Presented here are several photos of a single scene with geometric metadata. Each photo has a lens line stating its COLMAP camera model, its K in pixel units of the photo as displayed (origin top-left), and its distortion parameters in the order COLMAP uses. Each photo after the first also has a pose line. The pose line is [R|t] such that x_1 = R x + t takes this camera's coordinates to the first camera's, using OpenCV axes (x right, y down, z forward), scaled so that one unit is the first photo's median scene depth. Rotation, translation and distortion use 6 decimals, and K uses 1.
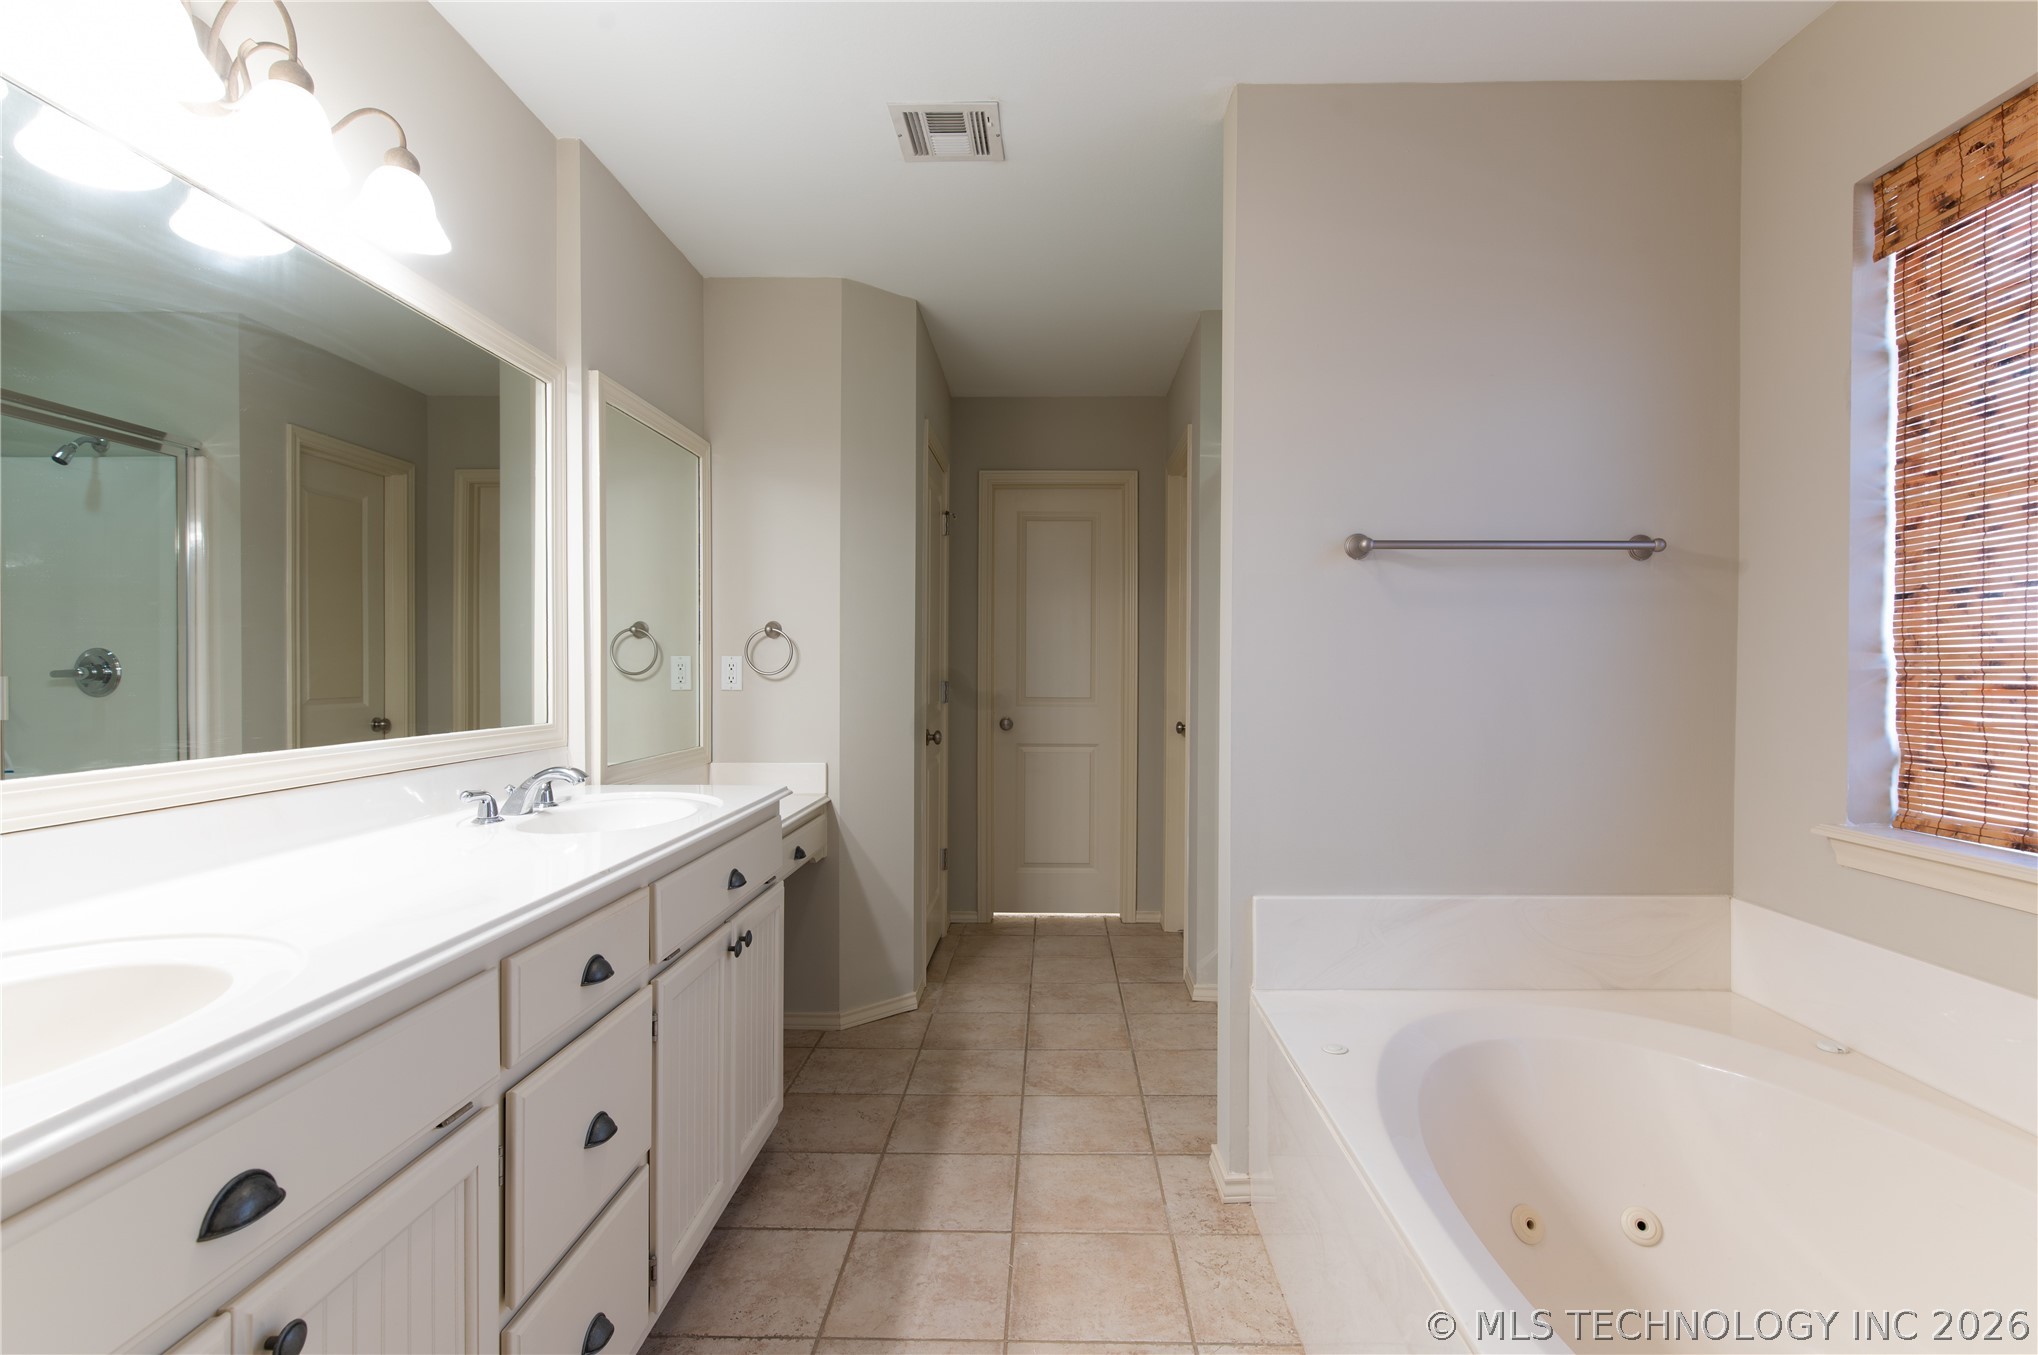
lens RADIAL K [[1006.4, 0, 1019.0], [0, 1006.4, 677.5], [0, 0, 1]] dist [-0.002342, -0.000245]
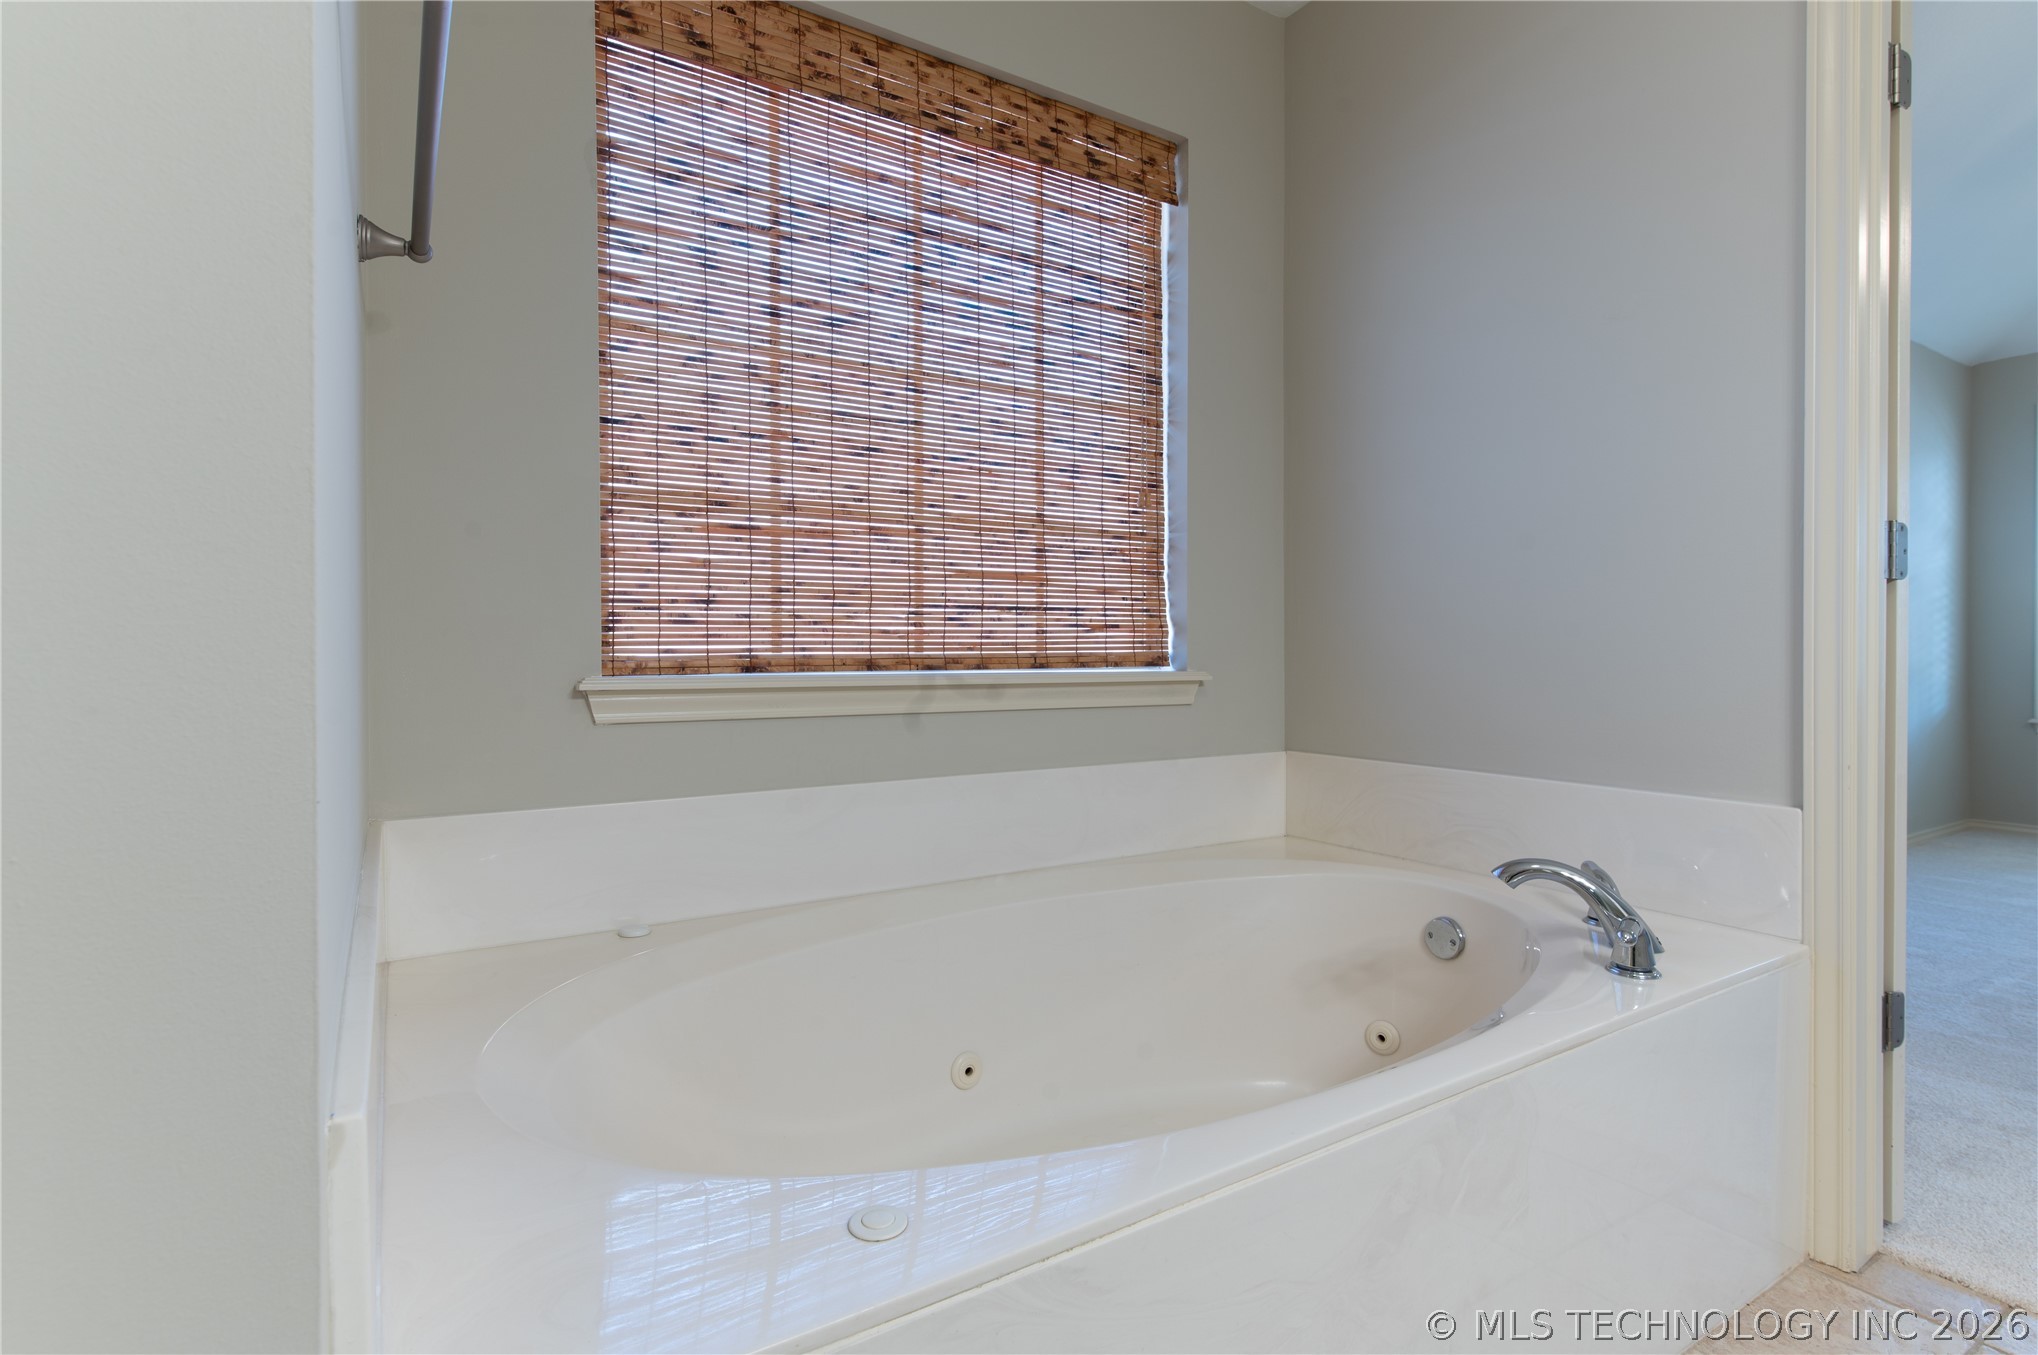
lens RADIAL K [[1006.4, 0, 1019.0], [0, 1006.4, 677.5], [0, 0, 1]] dist [-0.002342, -0.000245]
pose [[-0.560378, -0.011981, 0.828150, -0.097646], [0.012255, 0.999666, 0.022755, 0.148441], [-0.828146, 0.022900, -0.560044, 1.319081]]
